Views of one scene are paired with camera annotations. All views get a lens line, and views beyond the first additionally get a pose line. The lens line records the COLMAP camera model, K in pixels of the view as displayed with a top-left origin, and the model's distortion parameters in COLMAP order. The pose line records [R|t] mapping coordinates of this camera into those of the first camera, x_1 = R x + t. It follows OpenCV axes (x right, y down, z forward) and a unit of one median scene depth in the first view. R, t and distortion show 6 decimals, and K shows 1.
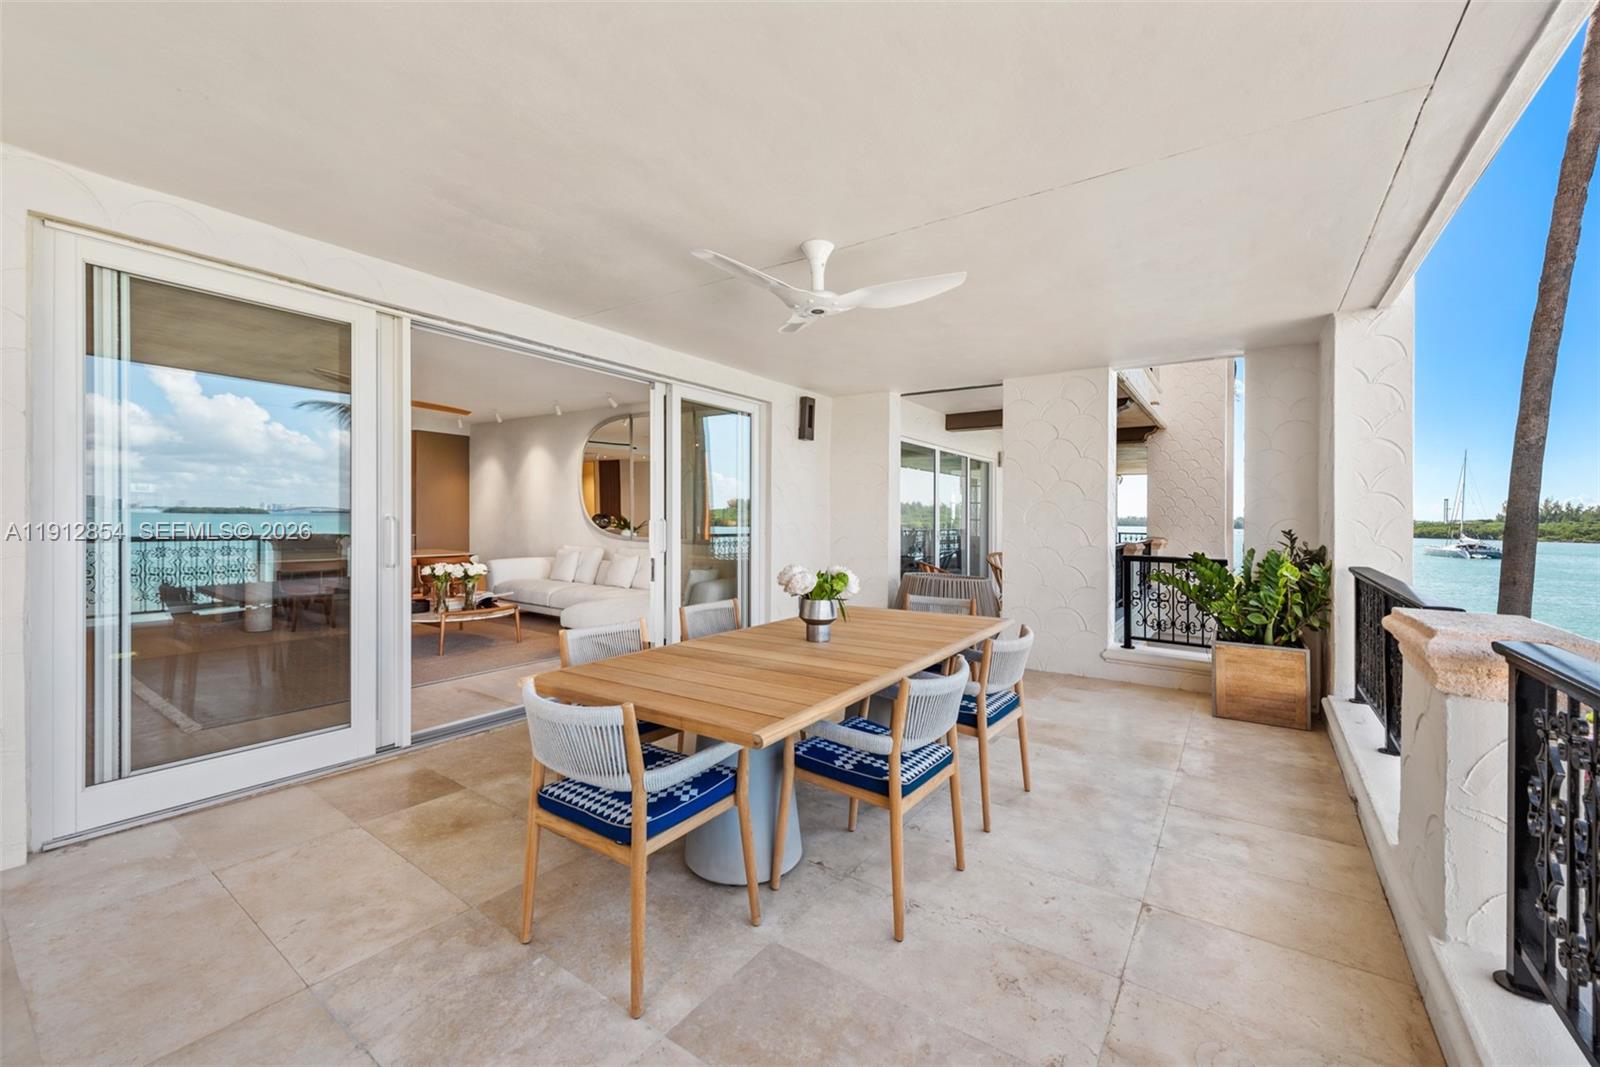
lens RADIAL K [[644.6, 0, 805.5], [0, 644.6, 527.6], [0, 0, 1]] dist [0.013968, -0.001144]
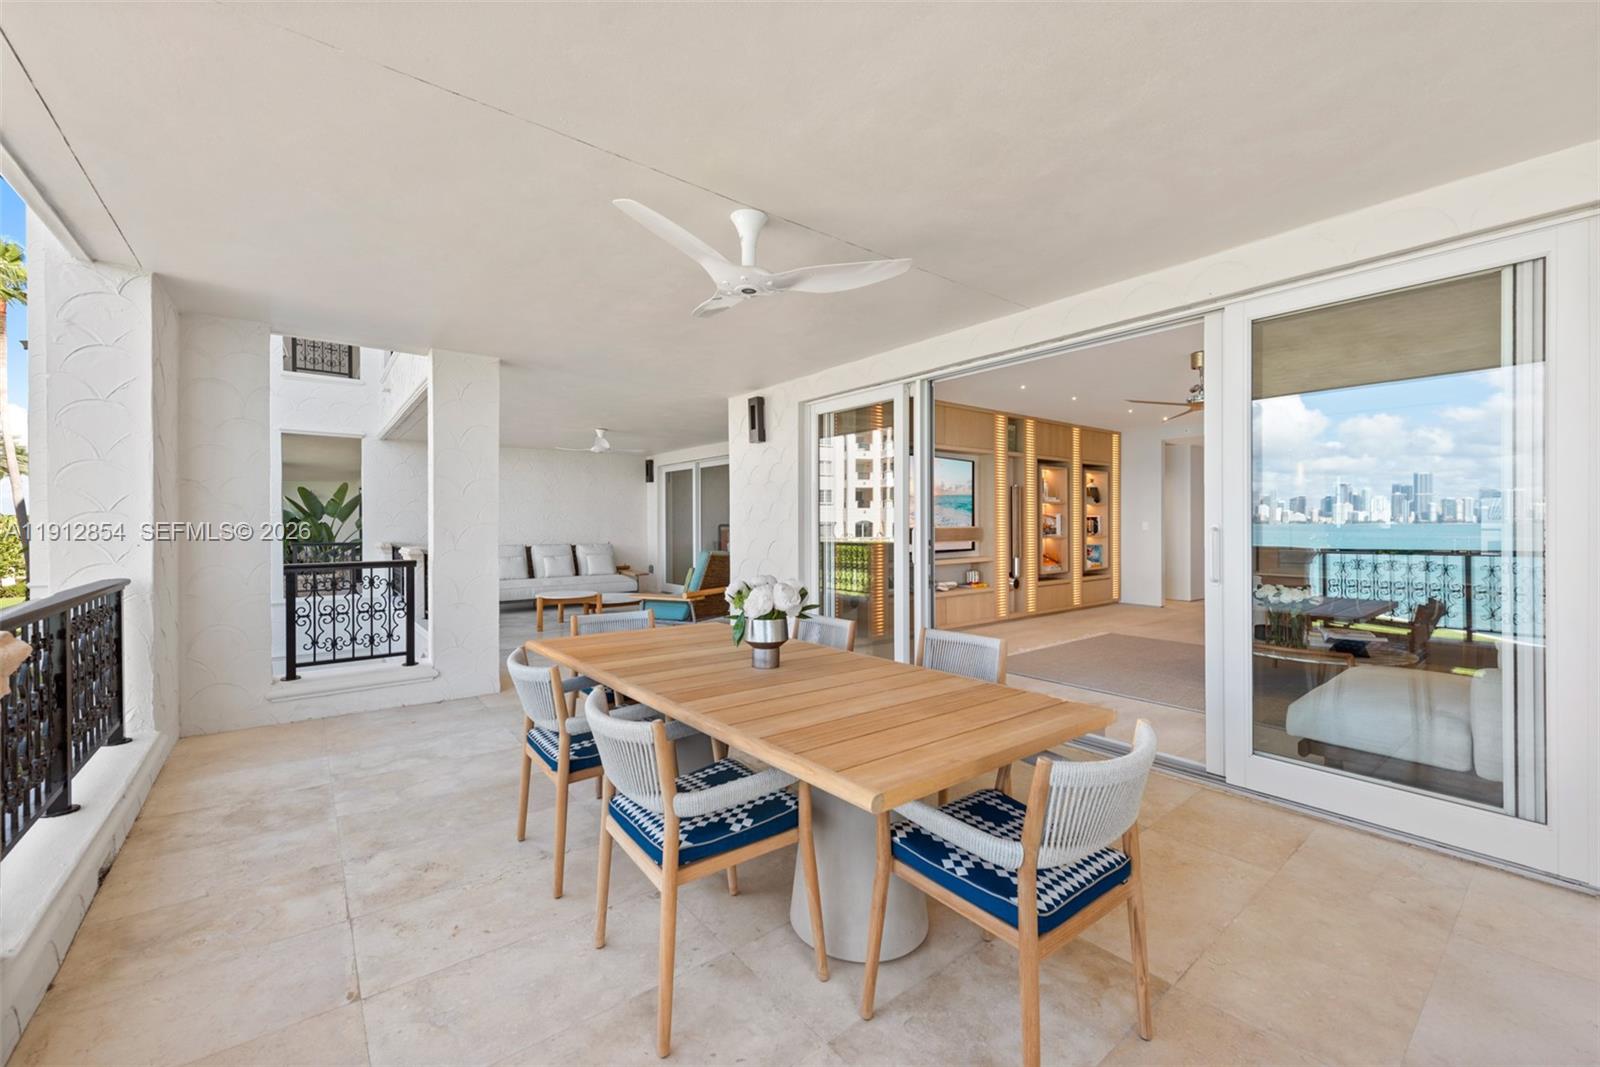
lens RADIAL K [[644.6, 0, 806.0], [0, 644.6, 521.1], [0, 0, 1]] dist [0.013968, -0.001144]
pose [[-0.300412, -0.002514, -0.953806, 1.157621], [-0.005091, 0.999987, -0.001032, -0.030353], [0.953796, 0.004546, -0.300421, 1.811350]]
